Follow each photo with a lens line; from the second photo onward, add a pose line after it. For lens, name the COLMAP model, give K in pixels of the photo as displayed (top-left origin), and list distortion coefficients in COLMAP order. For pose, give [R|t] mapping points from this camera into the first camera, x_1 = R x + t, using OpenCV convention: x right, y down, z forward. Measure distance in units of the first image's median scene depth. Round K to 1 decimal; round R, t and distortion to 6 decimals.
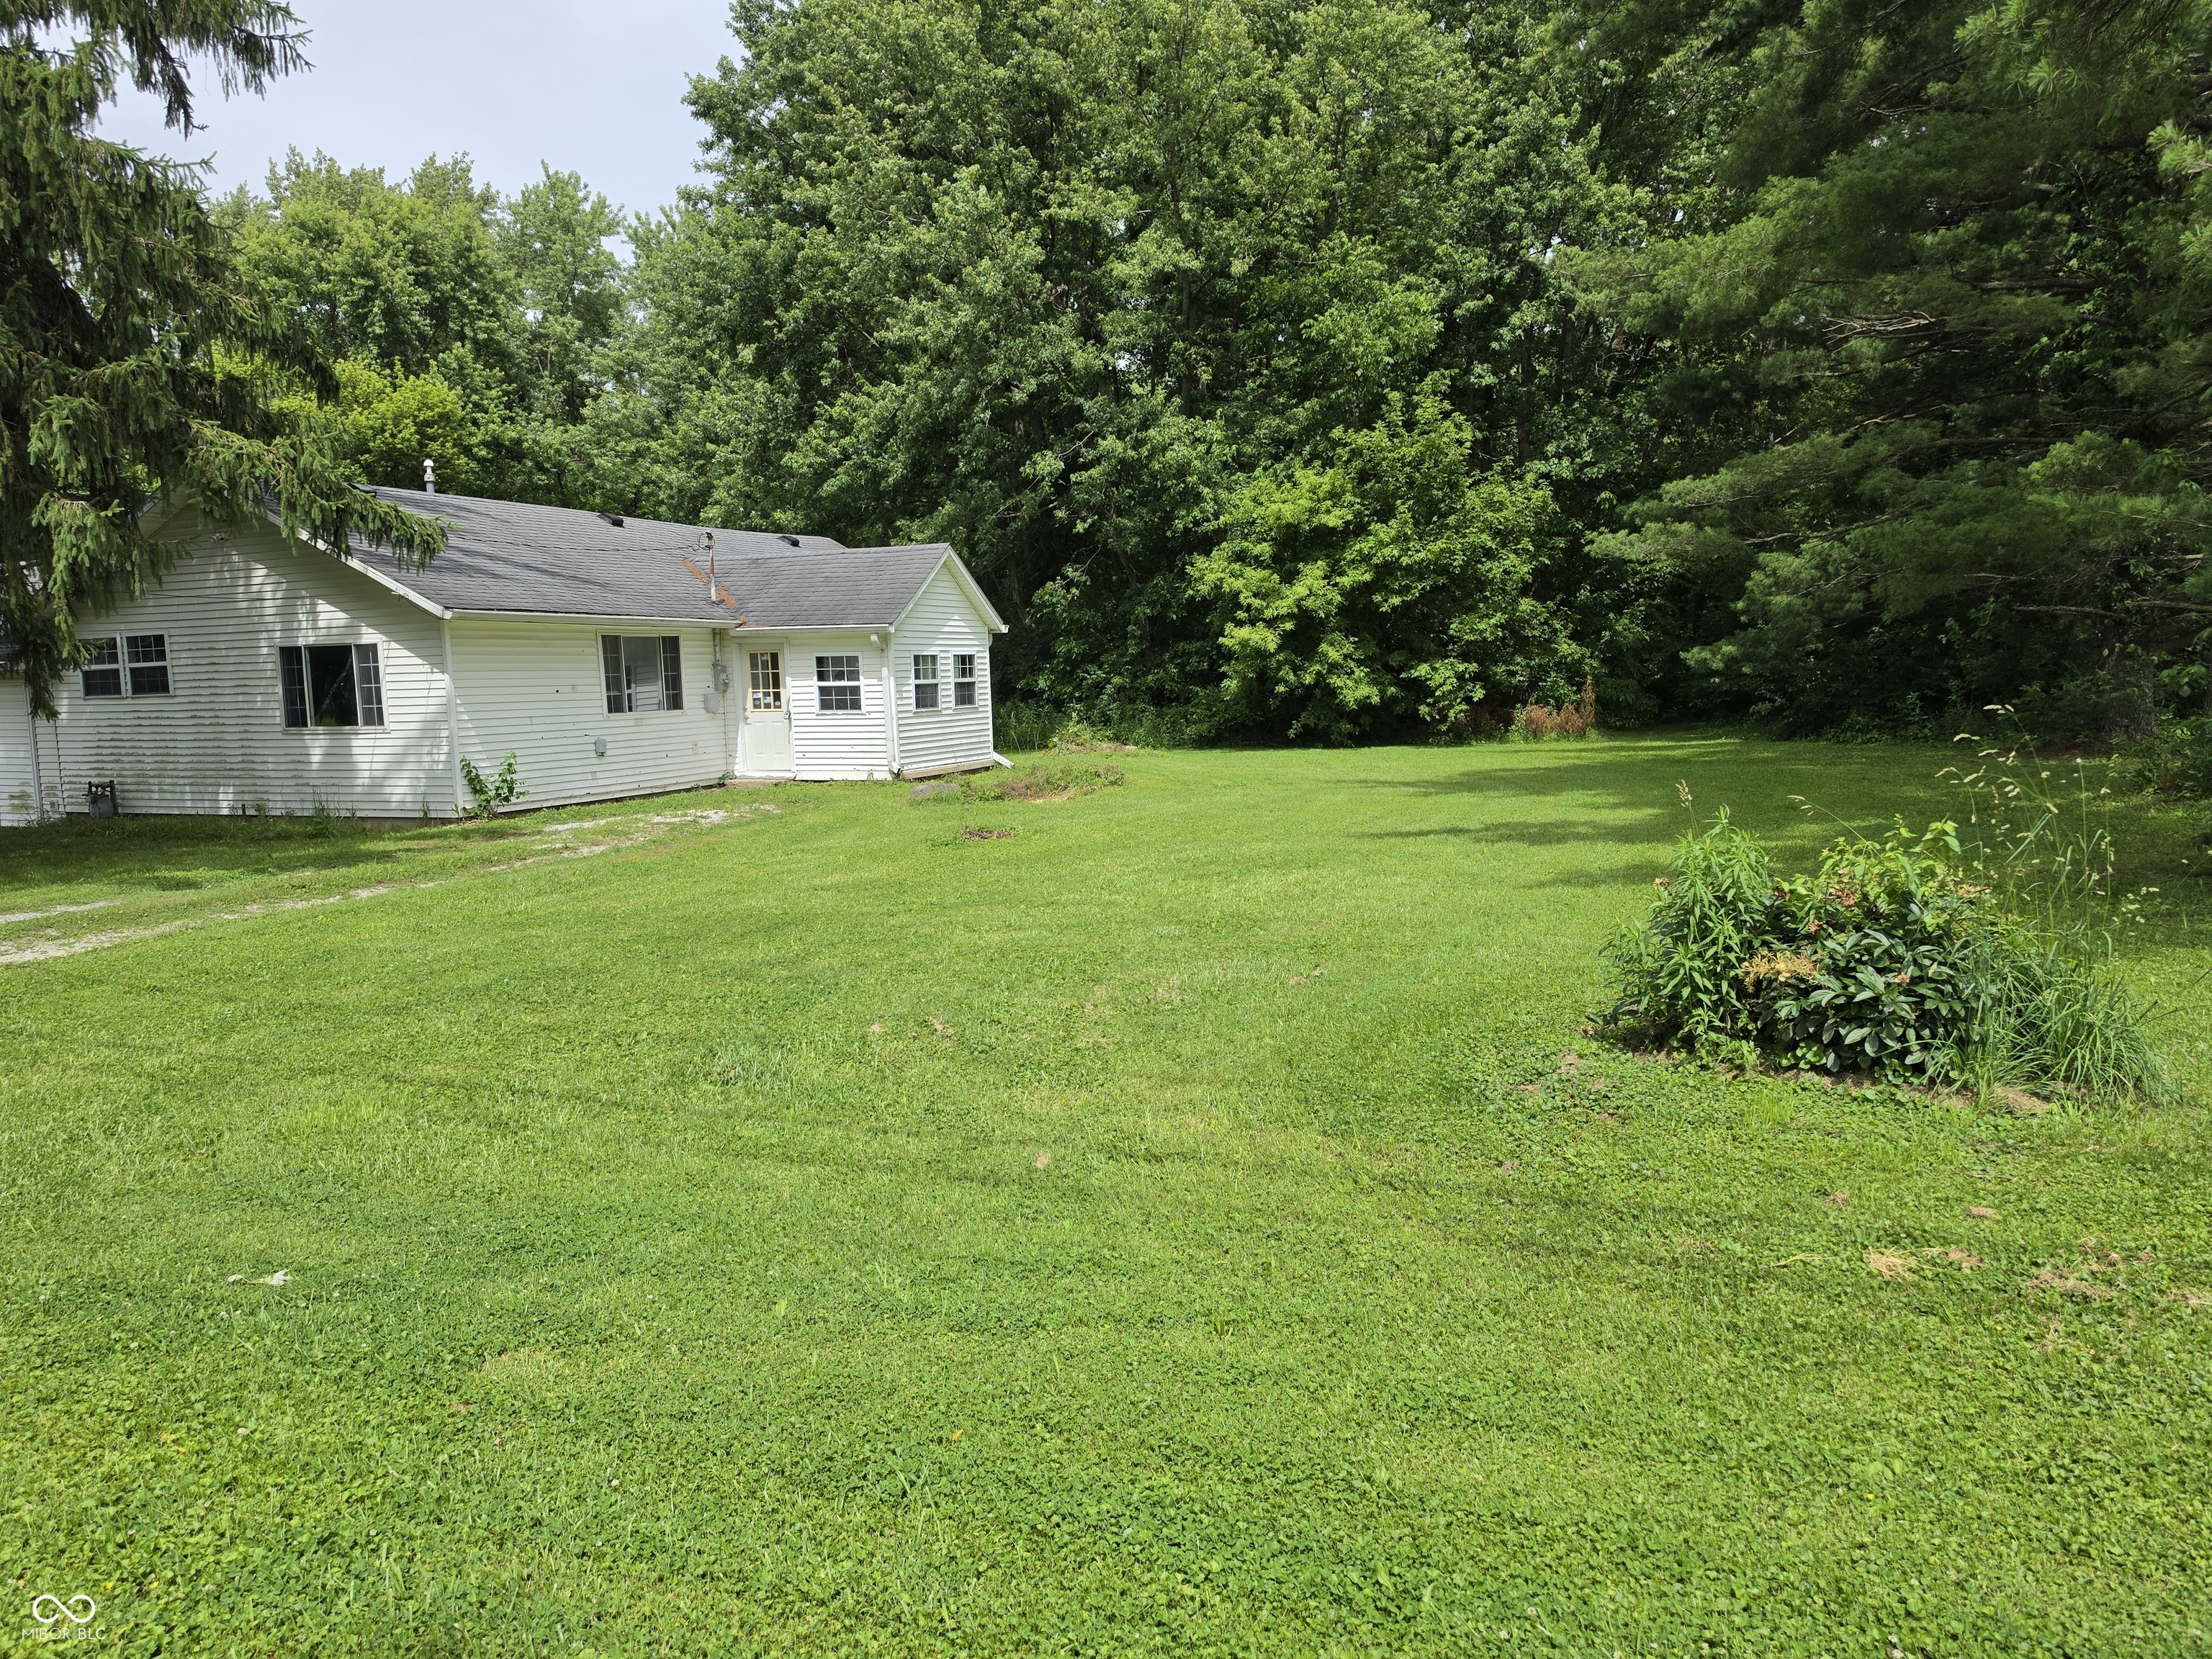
lens RADIAL K [[1493.5, 0, 1113.9], [0, 1493.5, 821.7], [0, 0, 1]] dist [0.035442, -0.060438]
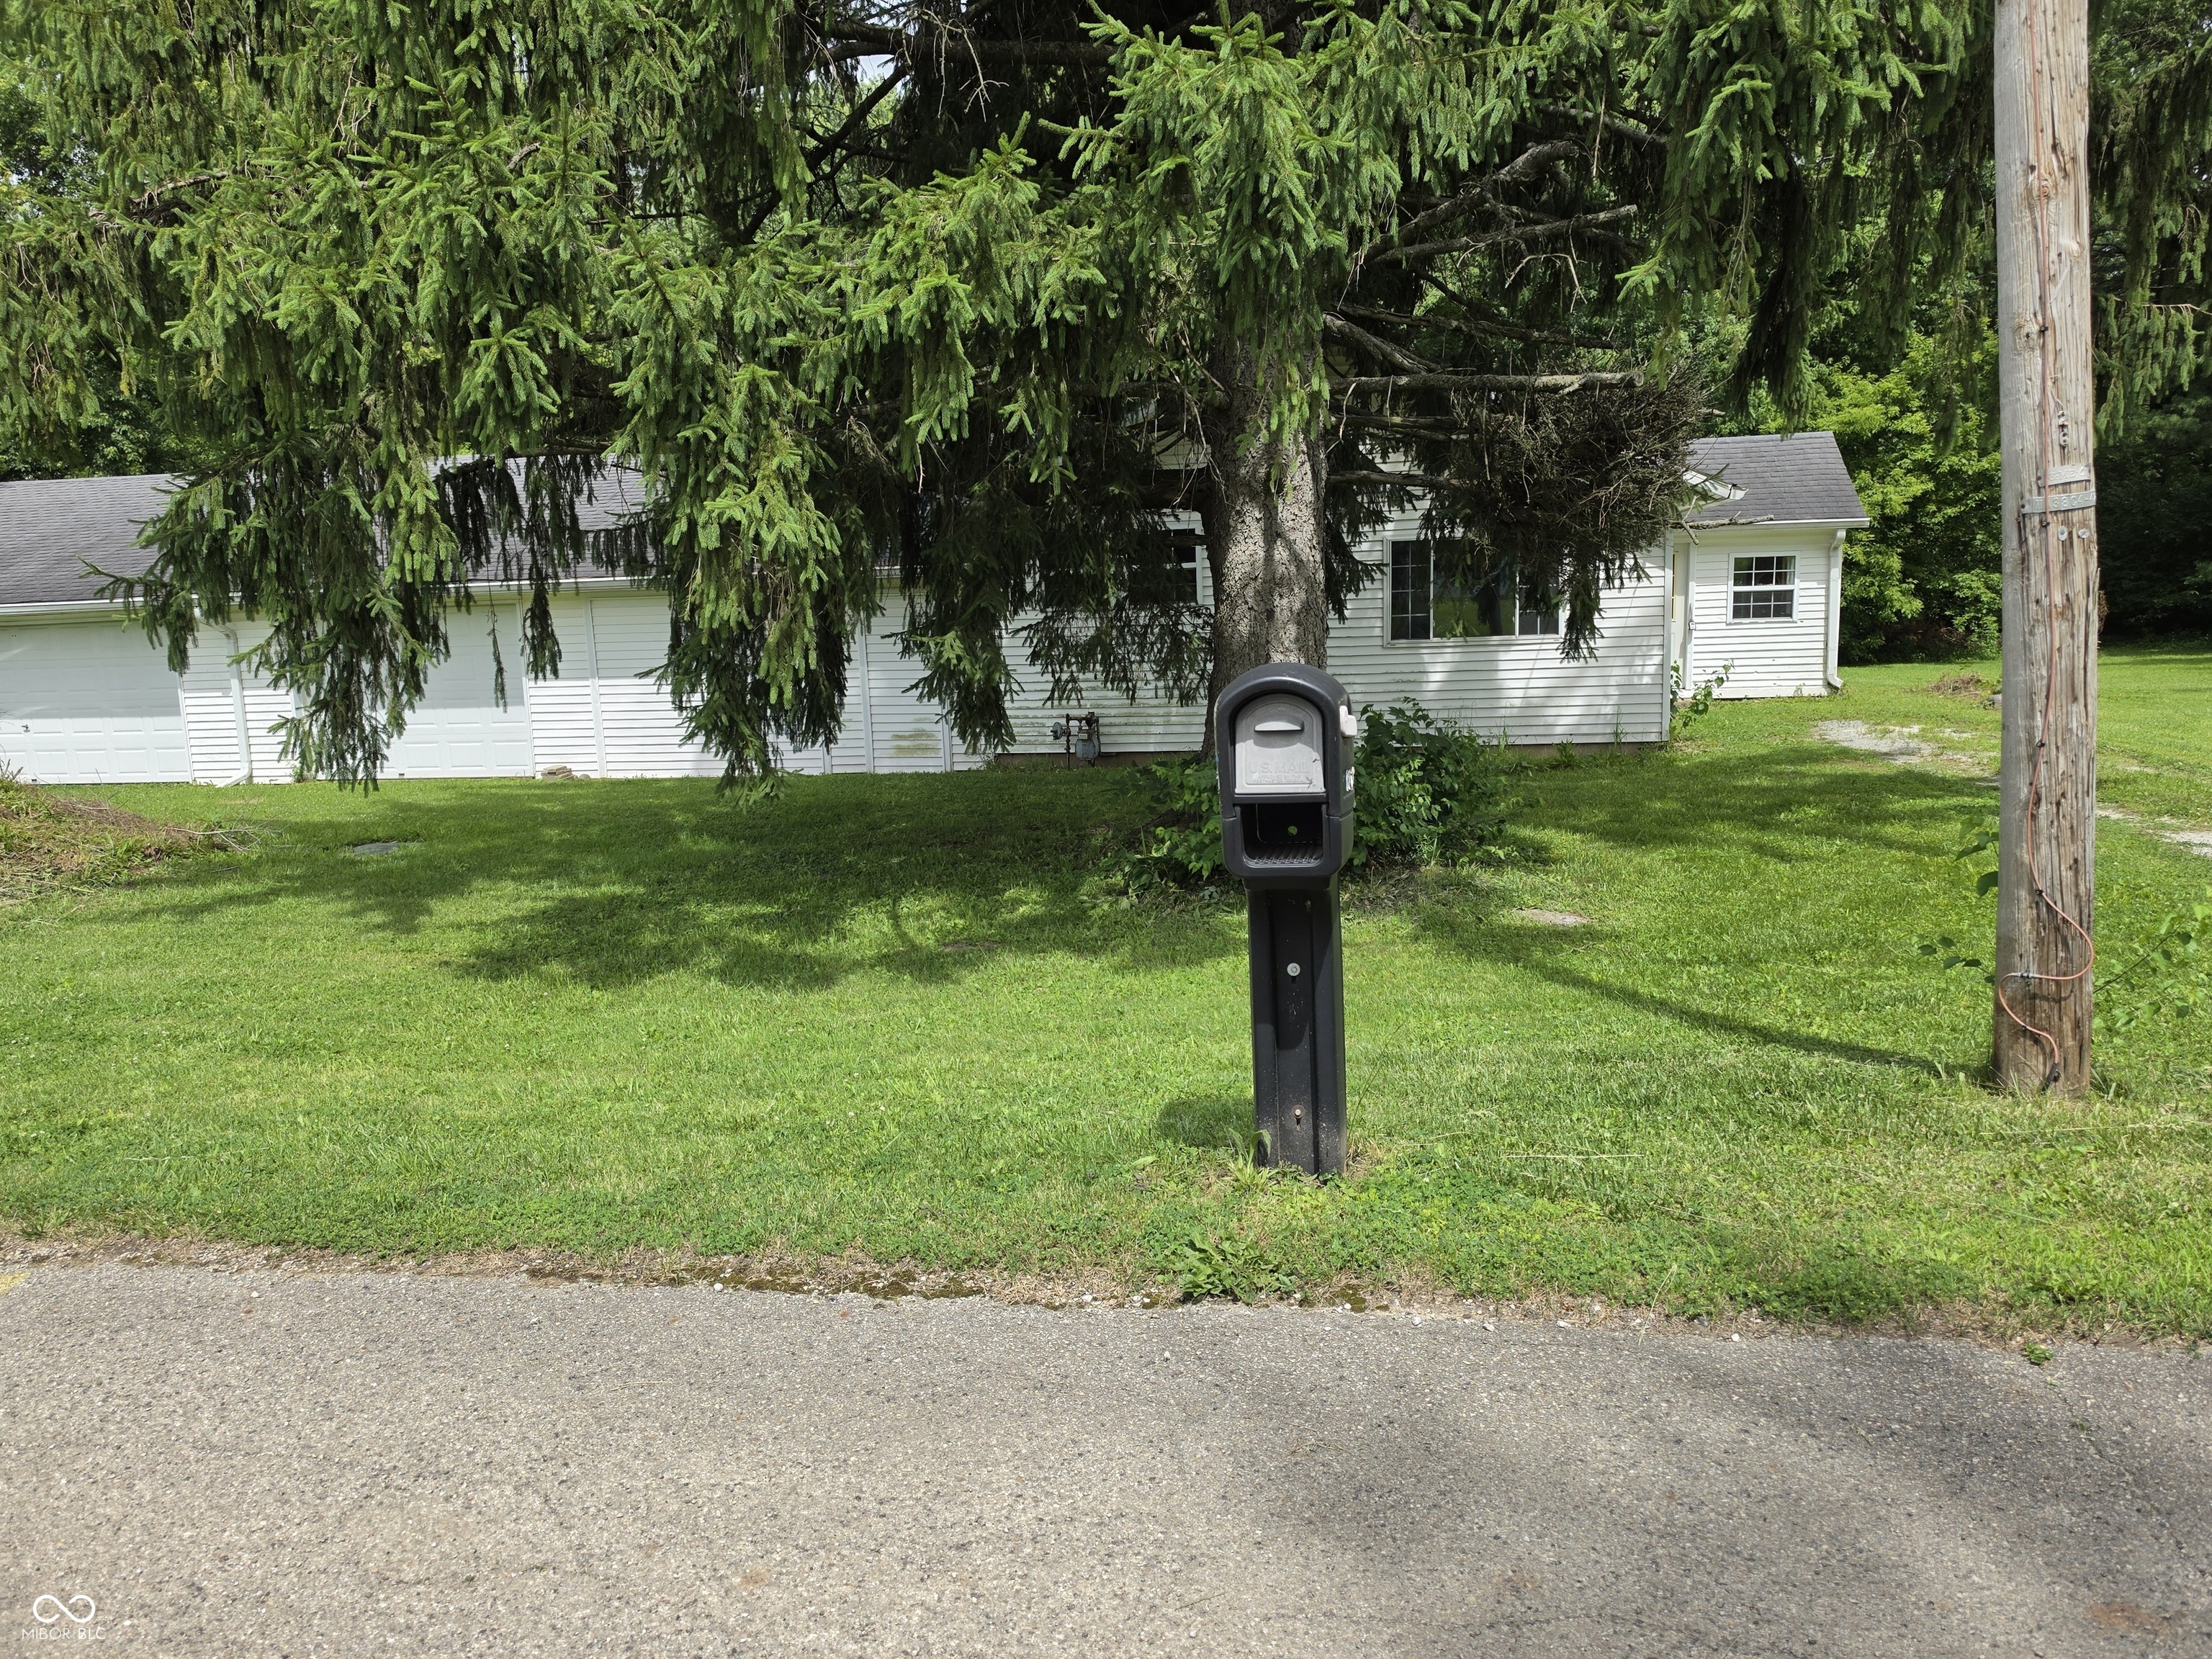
lens RADIAL K [[1493.5, 0, 1105.4], [0, 1493.5, 826.1], [0, 0, 1]] dist [0.035442, -0.060438]
pose [[0.975216, -0.038588, 0.217863, -0.773574], [0.029632, 0.998582, 0.044232, -0.001436], [-0.219261, -0.036680, 0.974976, 0.203801]]
